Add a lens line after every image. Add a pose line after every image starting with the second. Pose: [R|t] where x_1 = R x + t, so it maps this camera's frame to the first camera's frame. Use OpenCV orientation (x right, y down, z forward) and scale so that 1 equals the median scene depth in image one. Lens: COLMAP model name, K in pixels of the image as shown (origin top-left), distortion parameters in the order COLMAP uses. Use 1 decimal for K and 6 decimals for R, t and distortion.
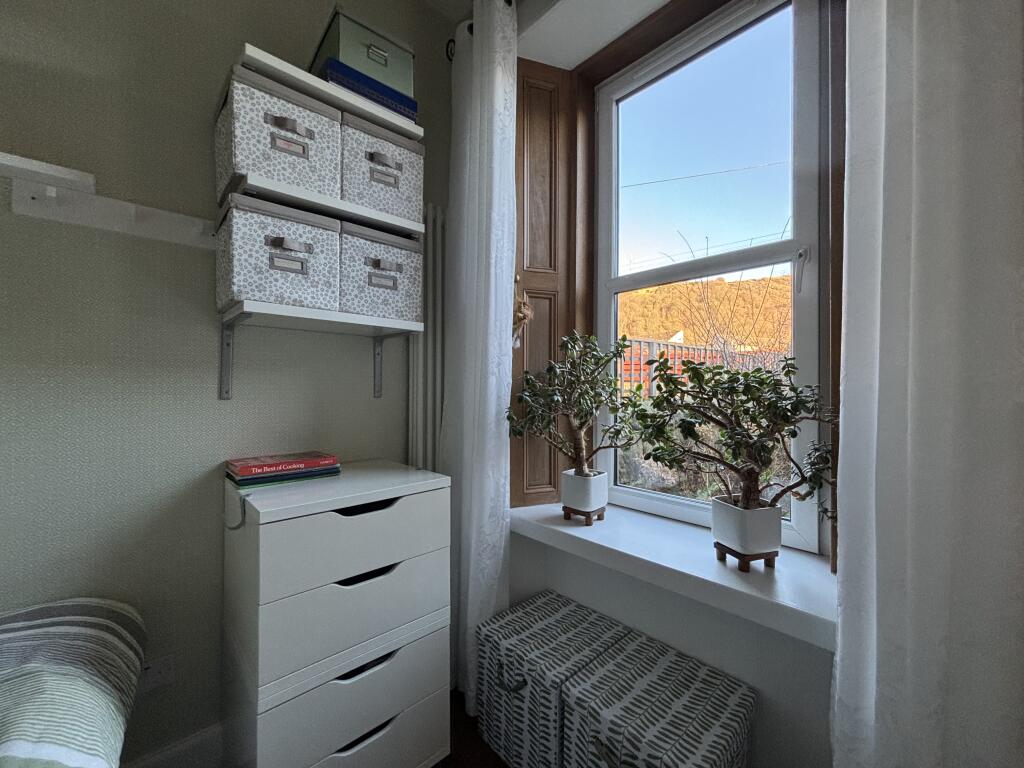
lens RADIAL K [[409.4, 0, 512.0], [0, 409.4, 384.0], [0, 0, 1]] dist [0.000363, 0.000033]
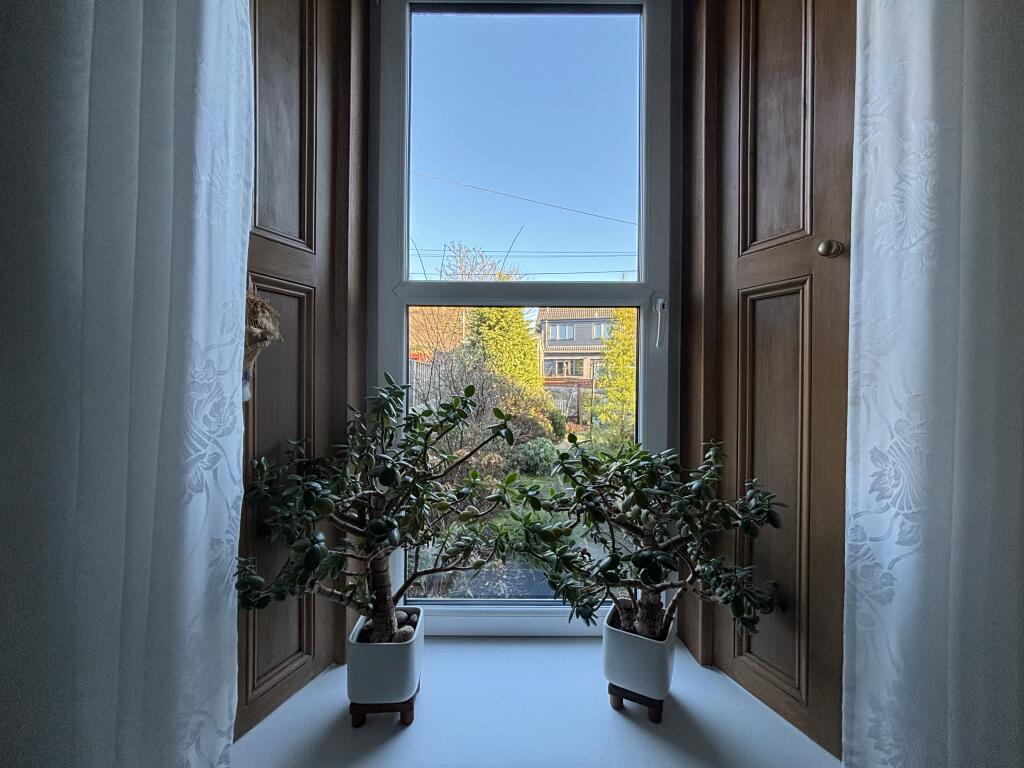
lens RADIAL K [[409.4, 0, 512.0], [0, 409.4, 384.0], [0, 0, 1]] dist [0.000363, 0.000033]
pose [[0.683544, 0.000481, 0.729909, -0.120786], [-0.011870, 0.999875, 0.010458, -0.123754], [-0.729813, -0.015812, 0.683464, 0.507783]]
